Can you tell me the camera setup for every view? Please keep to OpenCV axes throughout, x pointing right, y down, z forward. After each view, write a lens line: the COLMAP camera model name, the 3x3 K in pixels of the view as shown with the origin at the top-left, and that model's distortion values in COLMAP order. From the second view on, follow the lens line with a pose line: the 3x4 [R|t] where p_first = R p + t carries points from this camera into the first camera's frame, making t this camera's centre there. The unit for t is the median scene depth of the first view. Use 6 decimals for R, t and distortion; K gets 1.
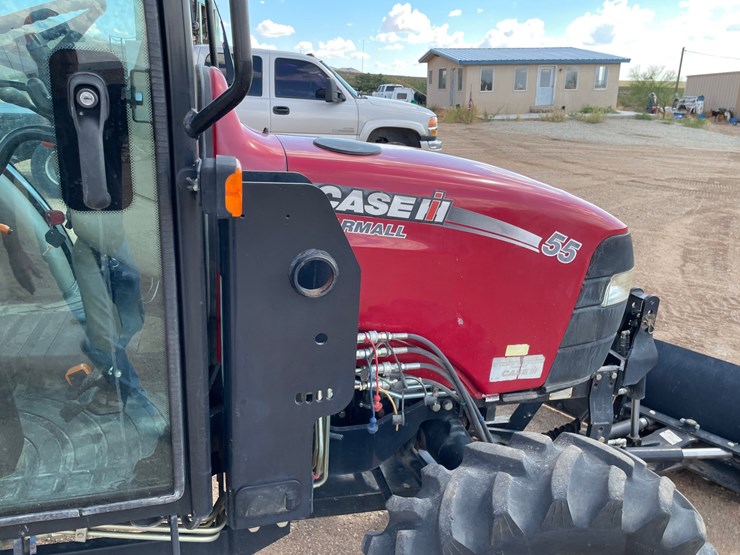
lens RADIAL K [[559.1, 0, 378.8], [0, 559.1, 278.3], [0, 0, 1]] dist [0.093777, -0.125398]
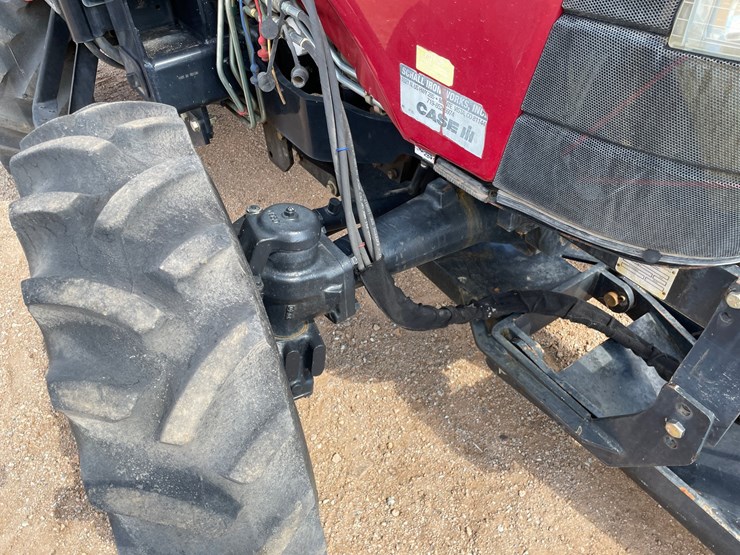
lens RADIAL K [[559.1, 0, 370.1], [0, 559.1, 277.1], [0, 0, 1]] dist [0.093777, -0.125398]
pose [[0.311607, 0.601713, -0.735420, 0.759080], [-0.242068, 0.798687, 0.550910, 0.021769], [0.918860, 0.006354, 0.394532, 0.839532]]
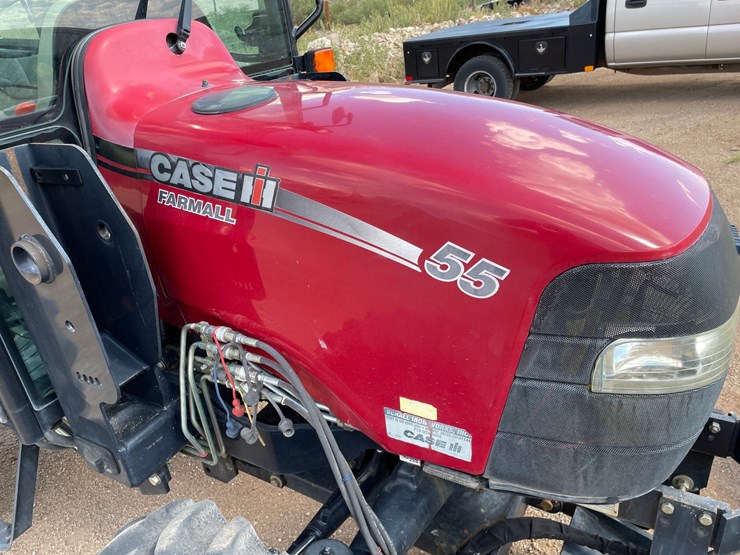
lens RADIAL K [[559.1, 0, 365.6], [0, 559.1, 283.4], [0, 0, 1]] dist [0.093777, -0.125398]
pose [[0.665239, 0.206873, -0.717398, 0.713332], [-0.087495, 0.975828, 0.200262, -0.156759], [0.741486, -0.070453, 0.667260, 0.578395]]
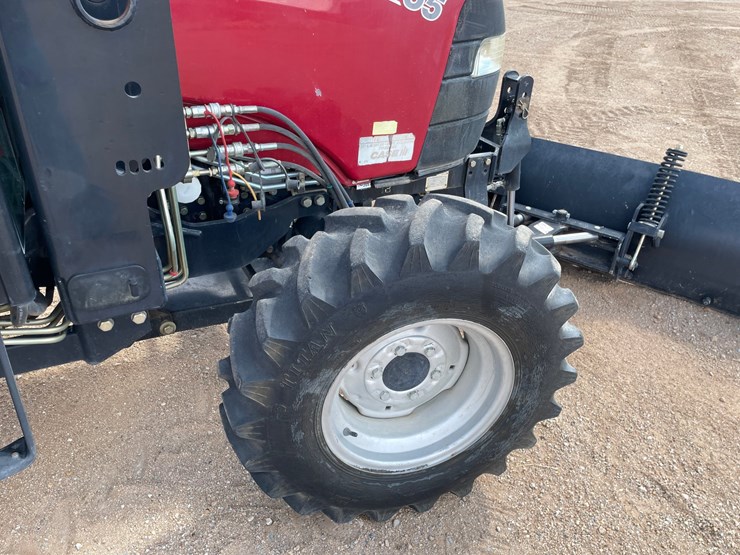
lens RADIAL K [[559.1, 0, 376.8], [0, 559.1, 283.6], [0, 0, 1]] dist [0.093777, -0.125398]
pose [[0.983527, -0.103755, 0.148020, 0.075814], [0.063443, 0.964909, 0.254804, 0.151950], [-0.169263, -0.241215, 0.955597, 0.057578]]
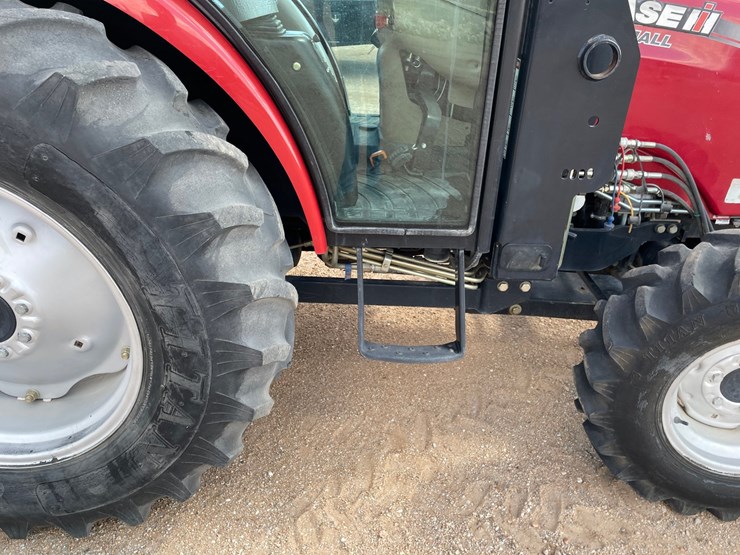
lens RADIAL K [[559.1, 0, 378.1], [0, 559.1, 282.3], [0, 0, 1]] dist [0.093777, -0.125398]
pose [[0.958818, 0.109882, -0.261904, -0.147846], [-0.065173, 0.982644, 0.173674, 0.208425], [0.276442, -0.149452, 0.949339, -0.250950]]
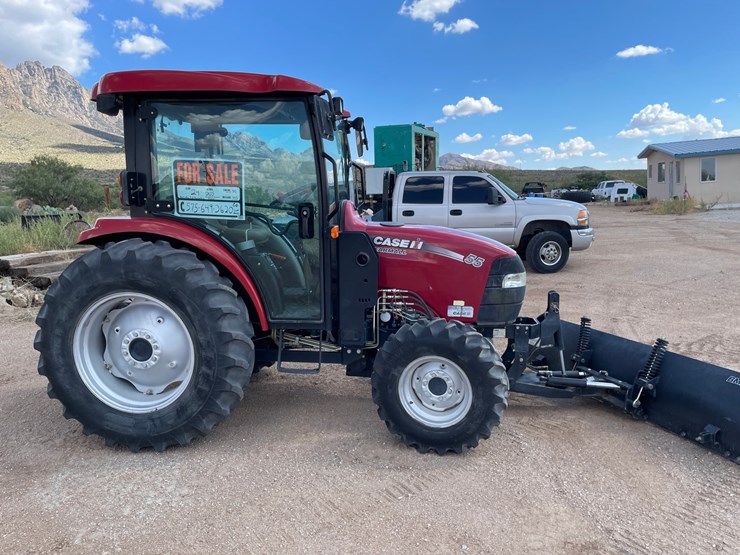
lens RADIAL K [[559.1, 0, 372.2], [0, 559.1, 283.9], [0, 0, 1]] dist [0.093777, -0.125398]
pose [[0.917704, -0.000002, -0.397264, 0.951976], [-0.064816, 0.986600, -0.149734, 0.475780], [0.391941, 0.163160, 0.905407, -1.489616]]
